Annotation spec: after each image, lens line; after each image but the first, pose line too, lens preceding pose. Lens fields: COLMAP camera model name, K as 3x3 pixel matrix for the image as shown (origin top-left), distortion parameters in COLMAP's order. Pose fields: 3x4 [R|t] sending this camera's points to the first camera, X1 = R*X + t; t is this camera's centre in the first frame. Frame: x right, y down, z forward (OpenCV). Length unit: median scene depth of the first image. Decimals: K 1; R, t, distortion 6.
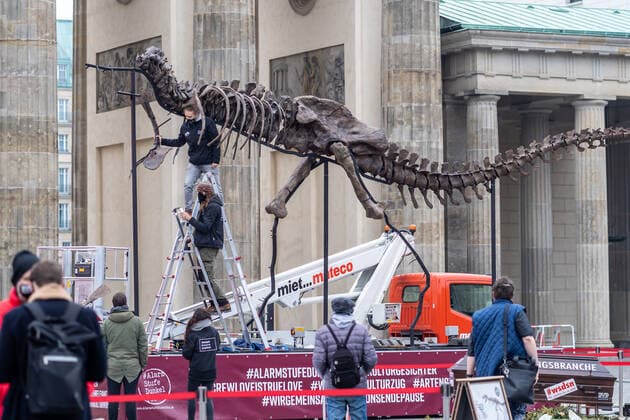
lens RADIAL K [[2234.9, 0, 315.0], [0, 2234.9, 210.0], [0, 0, 1]] dist [0.012394, 0.179882]
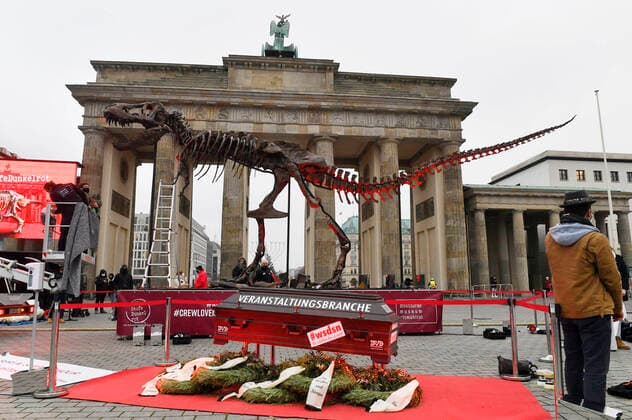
lens RADIAL K [[438.9, 0, 318.3], [0, 438.9, 207.1], [0, 0, 1]] dist [-0.050556, -0.000914]
pose [[0.939161, -0.055024, -0.339040, 0.139144], [0.009737, 0.990953, -0.133855, 0.046597], [0.343338, 0.122410, 0.931201, 0.710911]]
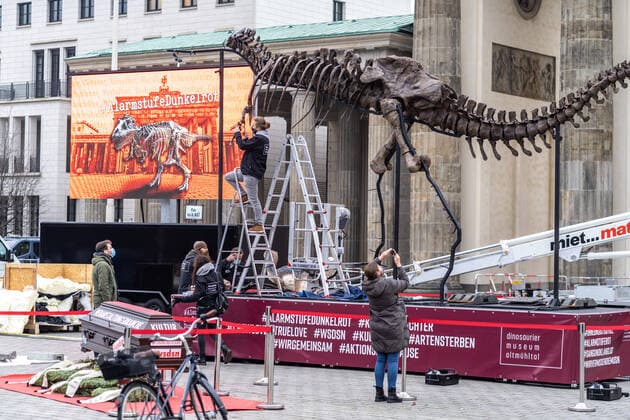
lens RADIAL K [[1469.7, 0, 315.0], [0, 1469.7, 210.0], [0, 0, 1]] dist [0.005628, 0.168909]
pose [[0.459465, -0.004084, -0.888186, 0.596198], [0.016922, 0.999848, 0.004156, 0.017443], [0.888034, -0.016939, 0.459465, 0.664021]]
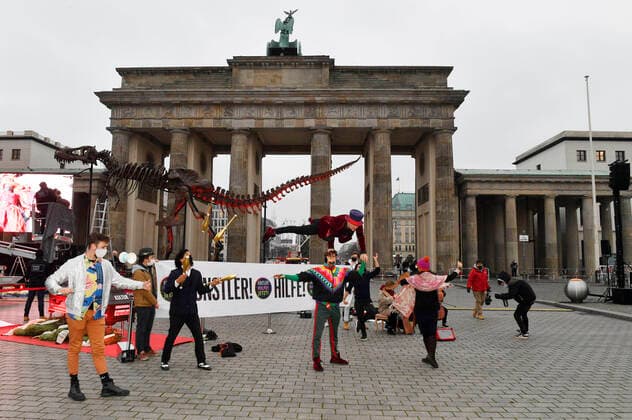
lens RADIAL K [[440.5, 0, 312.0], [0, 440.5, 208.3], [0, 0, 1]] dist [-0.052681, -0.001607]
pose [[0.879909, -0.037550, -0.473655, 0.339094], [0.002267, 0.997193, -0.074842, 0.026390], [0.475136, 0.064781, 0.877525, 0.674153]]
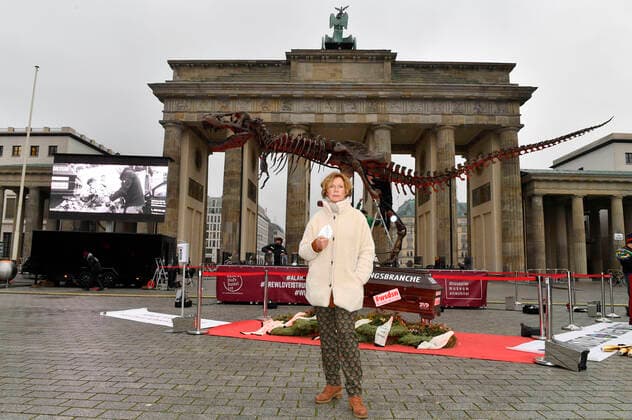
lens RADIAL K [[429.6, 0, 311.7], [0, 429.6, 210.5], [0, 0, 1]] dist [-0.051323, -0.003155]
pose [[0.879729, -0.034628, -0.474213, 0.153532], [-0.007397, 0.996227, -0.086469, 0.046363], [0.475418, 0.079577, 0.876154, 0.662502]]
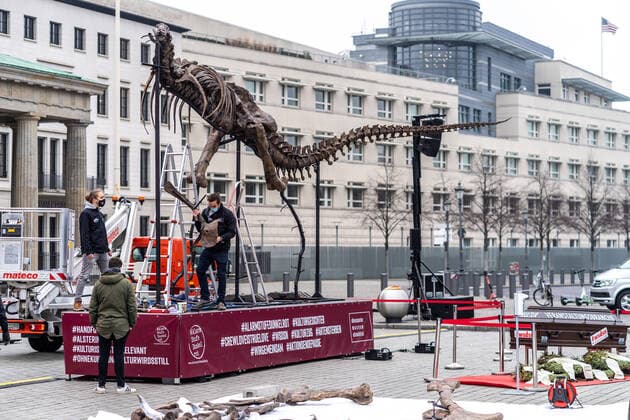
lens RADIAL K [[1469.7, 0, 315.0], [0, 1469.7, 210.0], [0, 0, 1]] dist [0.005628, 0.168909]
pose [[0.787288, 0.025712, 0.616050, -0.433539], [-0.032192, 0.999482, -0.000576, 0.013728], [-0.615745, -0.019378, 0.787707, 0.388316]]
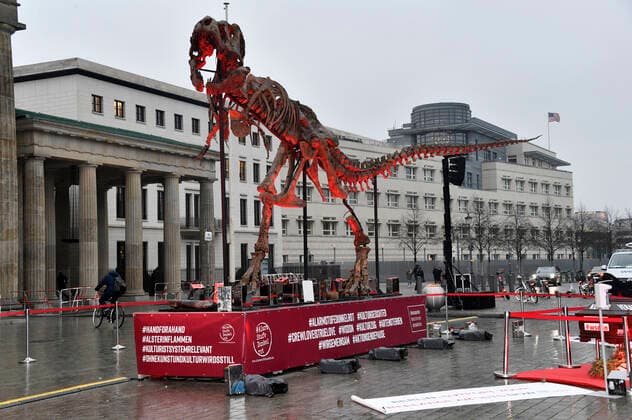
lens RADIAL K [[867.5, 0, 313.2], [0, 867.5, 219.4], [0, 0, 1]] dist [0.190659, 0.035613]
pose [[0.824245, 0.019520, 0.565896, -0.272134], [-0.004816, 0.999611, -0.027465, 0.030916], [-0.566212, 0.019912, 0.824019, 0.601966]]
